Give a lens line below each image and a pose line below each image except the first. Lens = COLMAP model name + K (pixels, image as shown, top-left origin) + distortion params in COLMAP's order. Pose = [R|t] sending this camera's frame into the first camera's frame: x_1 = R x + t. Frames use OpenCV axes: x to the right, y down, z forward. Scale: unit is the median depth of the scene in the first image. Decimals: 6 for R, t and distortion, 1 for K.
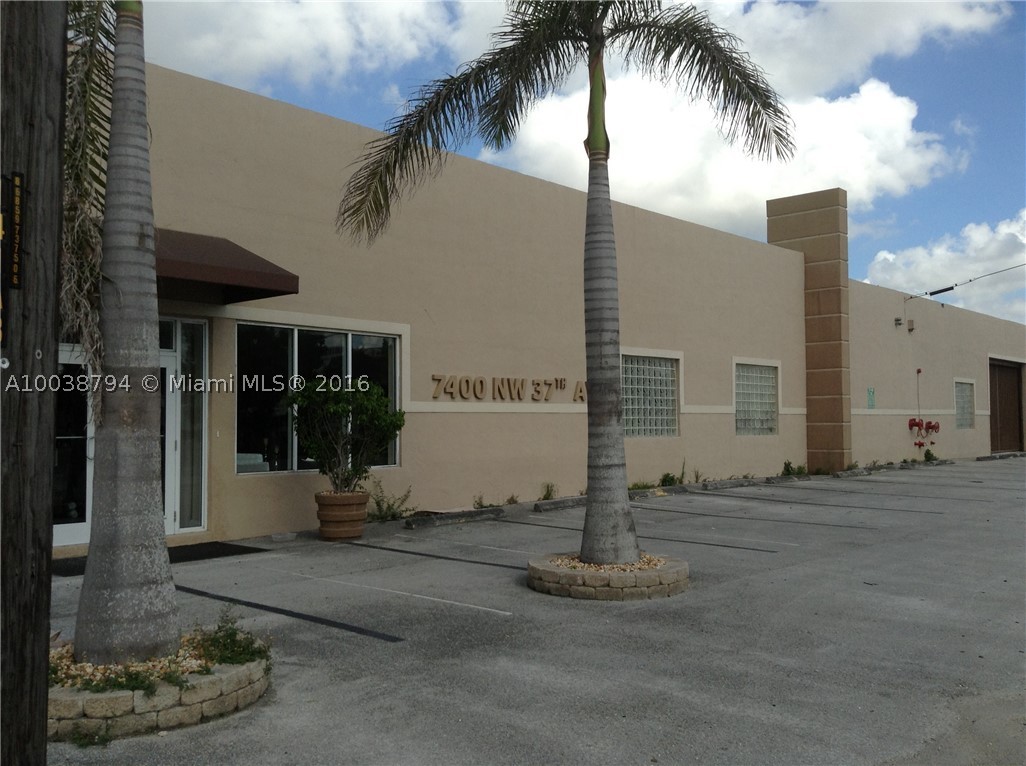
lens RADIAL K [[958.5, 0, 513.0], [0, 958.5, 383.0], [0, 0, 1]] dist [0.005603, -0.000497]
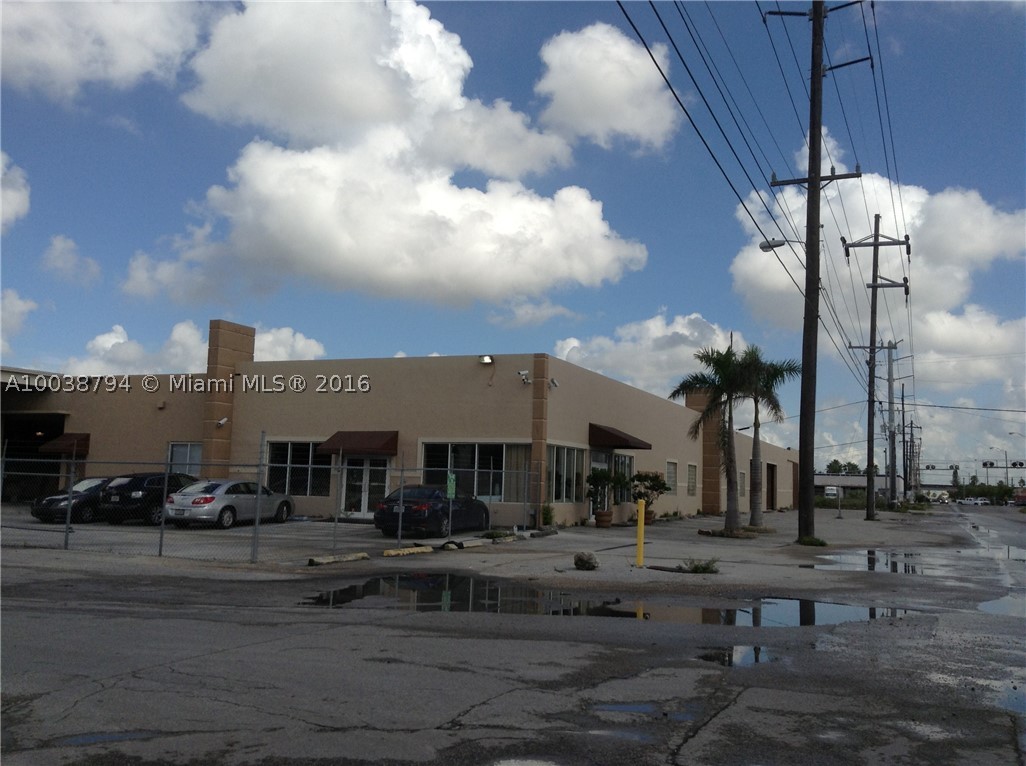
lens RADIAL K [[973.1, 0, 539.7], [0, 973.1, 349.5], [0, 0, 1]] dist [0.065890, -0.008281]
pose [[0.939994, 0.073432, 0.333196, -0.843155], [-0.039353, 0.993382, -0.107908, -0.025836], [-0.338914, 0.088321, 0.936662, -1.032215]]
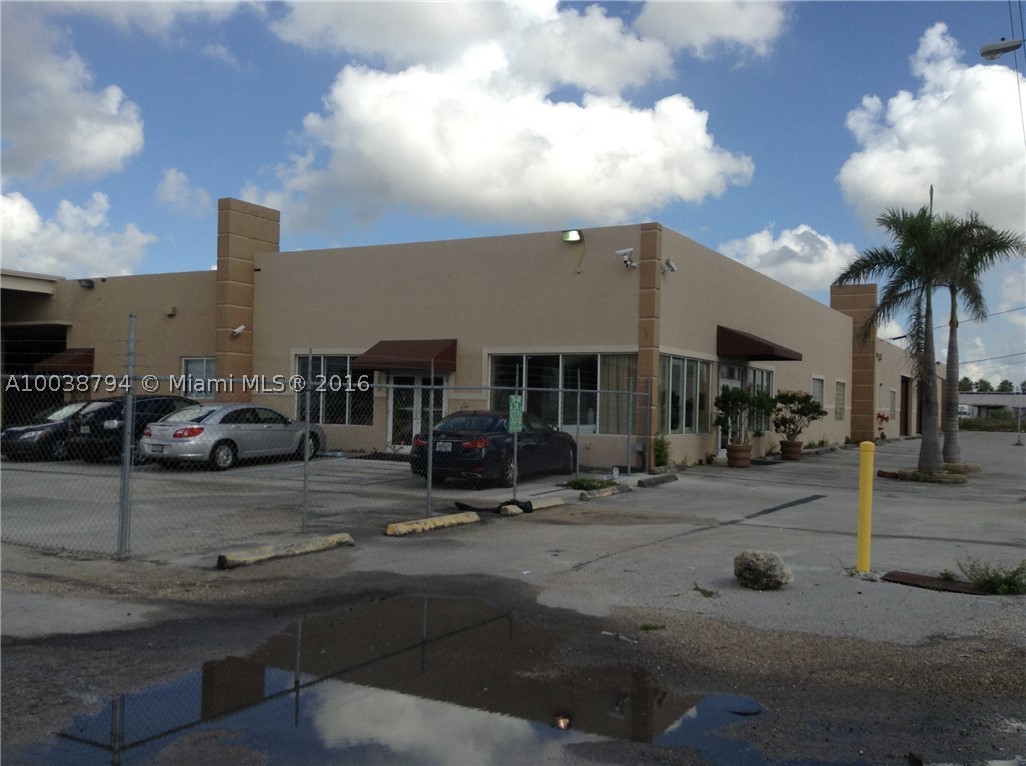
lens RADIAL K [[958.5, 0, 513.0], [0, 958.5, 383.0], [0, 0, 1]] dist [0.005603, -0.000497]
pose [[0.977003, 0.026051, 0.211629, -0.698445], [-0.028727, 0.999541, 0.009577, -0.015821], [-0.211282, -0.015436, 0.977303, -0.606379]]
